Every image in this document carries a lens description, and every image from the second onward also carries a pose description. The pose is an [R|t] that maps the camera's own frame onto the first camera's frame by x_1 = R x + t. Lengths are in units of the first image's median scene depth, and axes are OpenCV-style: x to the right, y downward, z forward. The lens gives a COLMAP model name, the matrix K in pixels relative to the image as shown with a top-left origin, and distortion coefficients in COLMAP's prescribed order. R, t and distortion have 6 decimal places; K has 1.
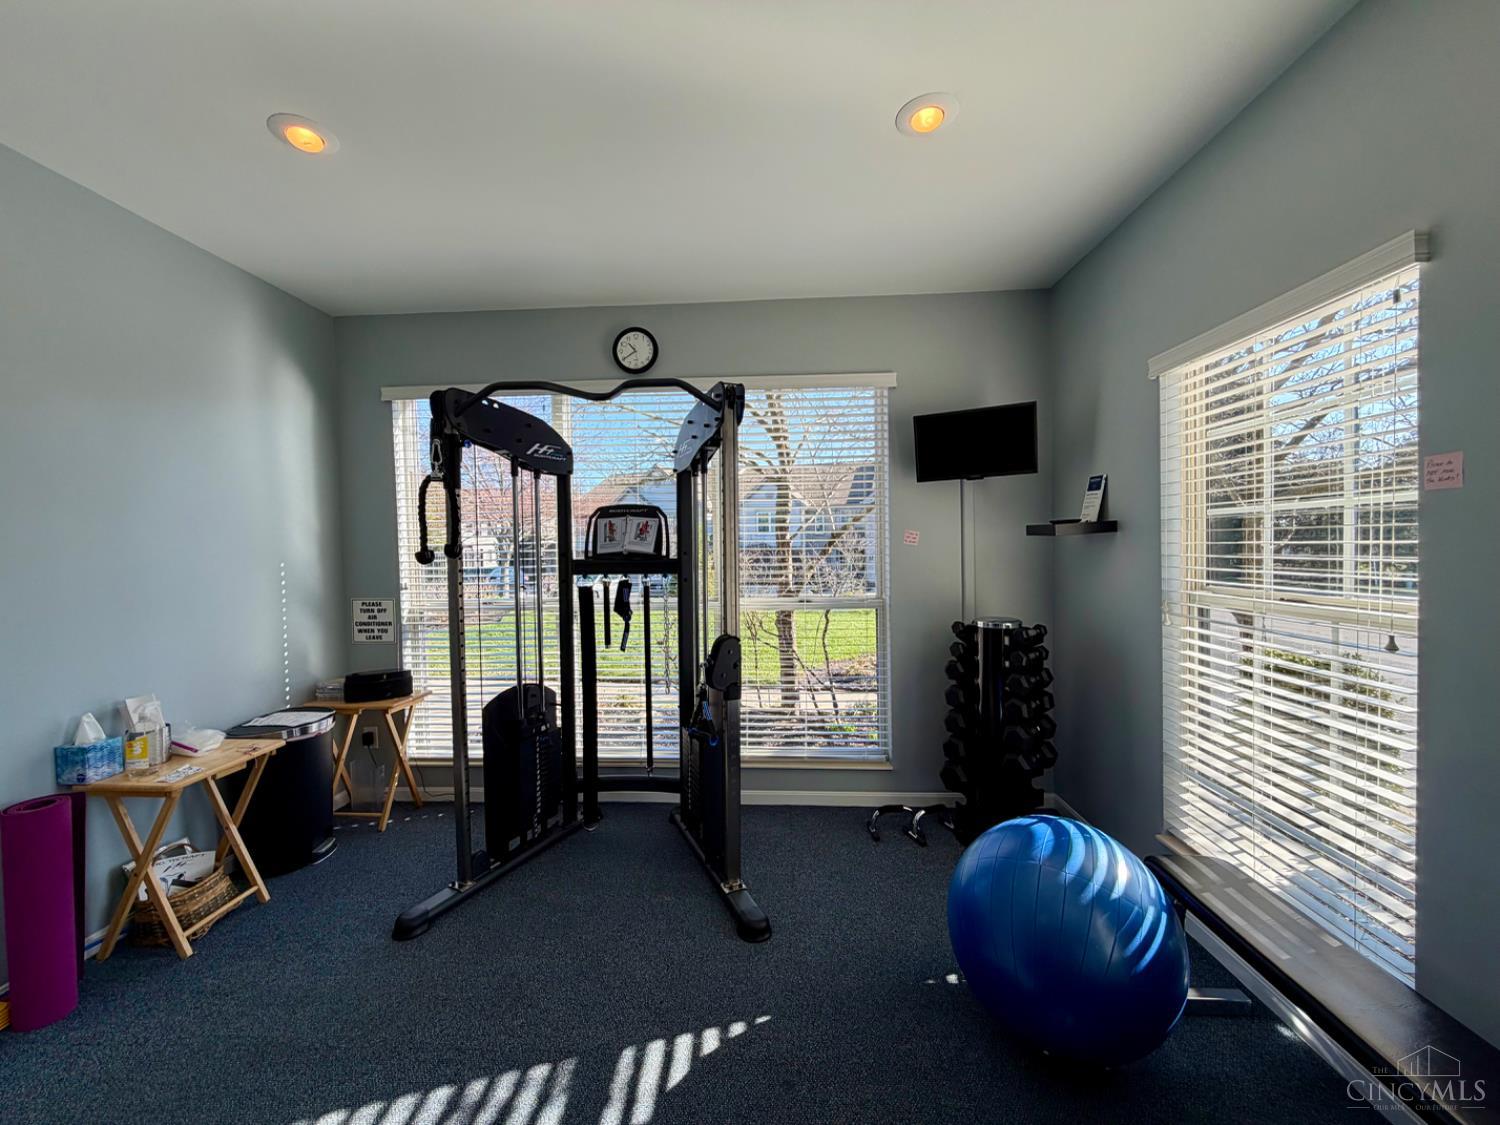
lens RADIAL K [[610.4, 0, 727.2], [0, 610.4, 559.4], [0, 0, 1]] dist [0.000175, 0.000018]
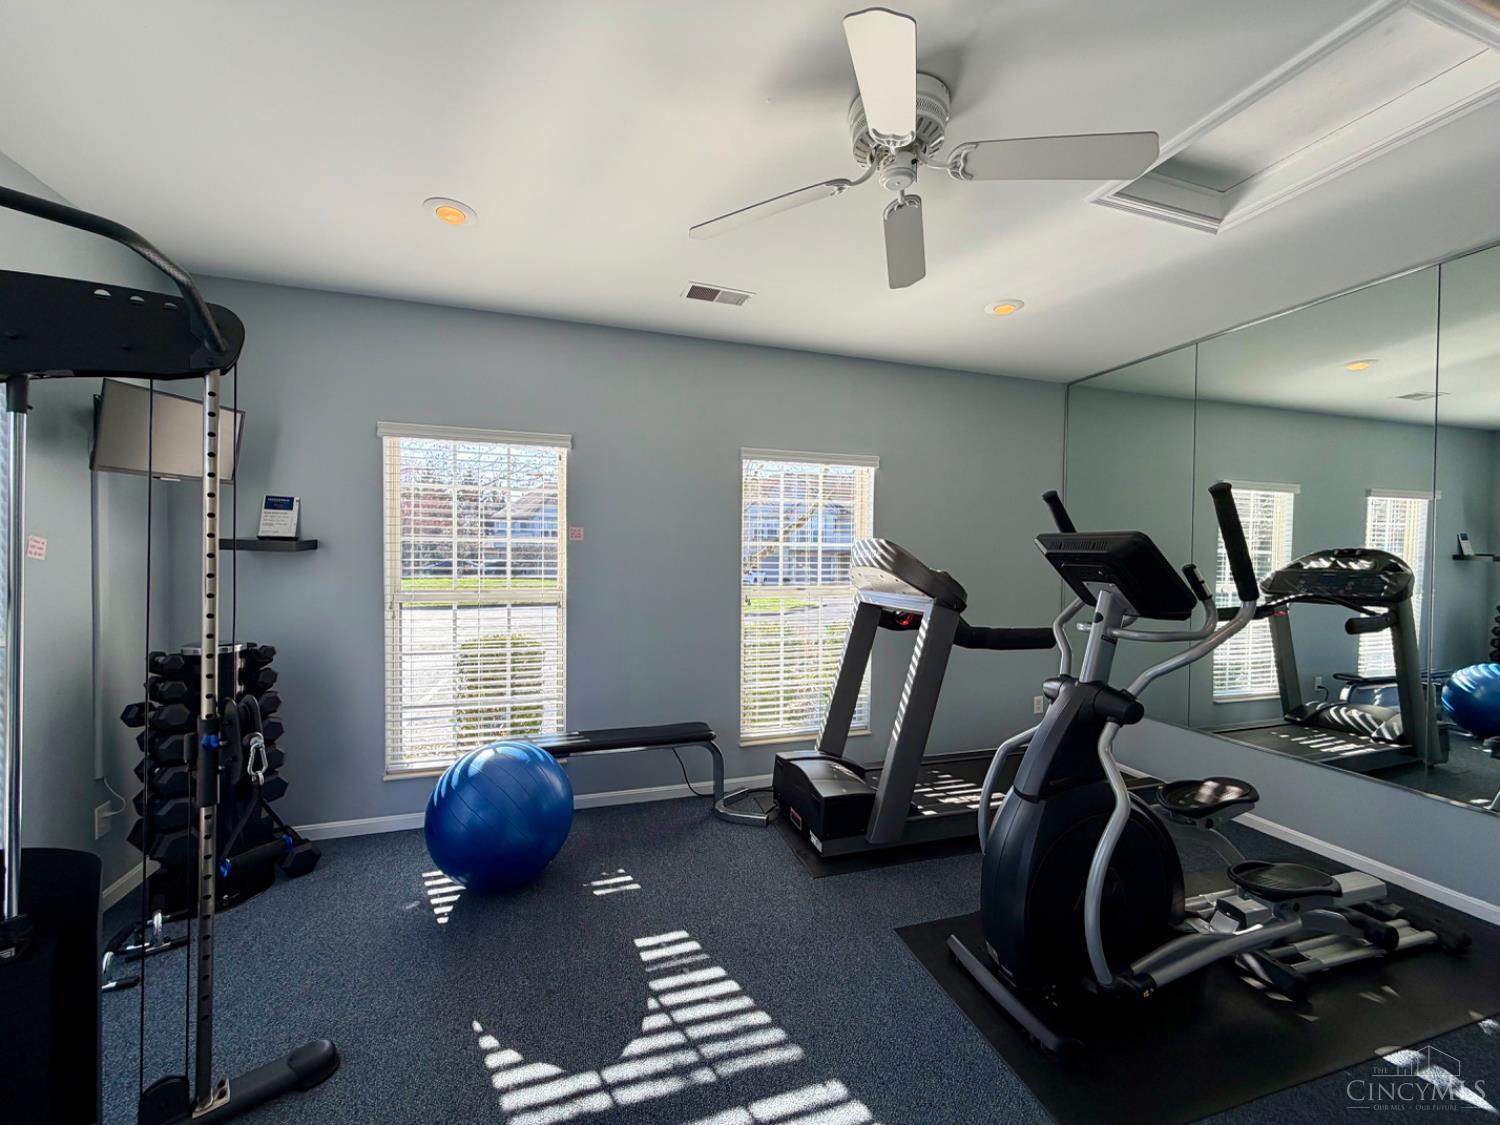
lens RADIAL K [[597.2, 0, 750.0], [0, 597.2, 562.5], [0, 0, 1]] dist [0.000110, 0.000012]
pose [[-0.378953, 0.000549, 0.925416, -1.057902], [0.017744, 0.999820, 0.006673, -0.019674], [-0.925246, 0.018949, -0.378895, 0.958480]]
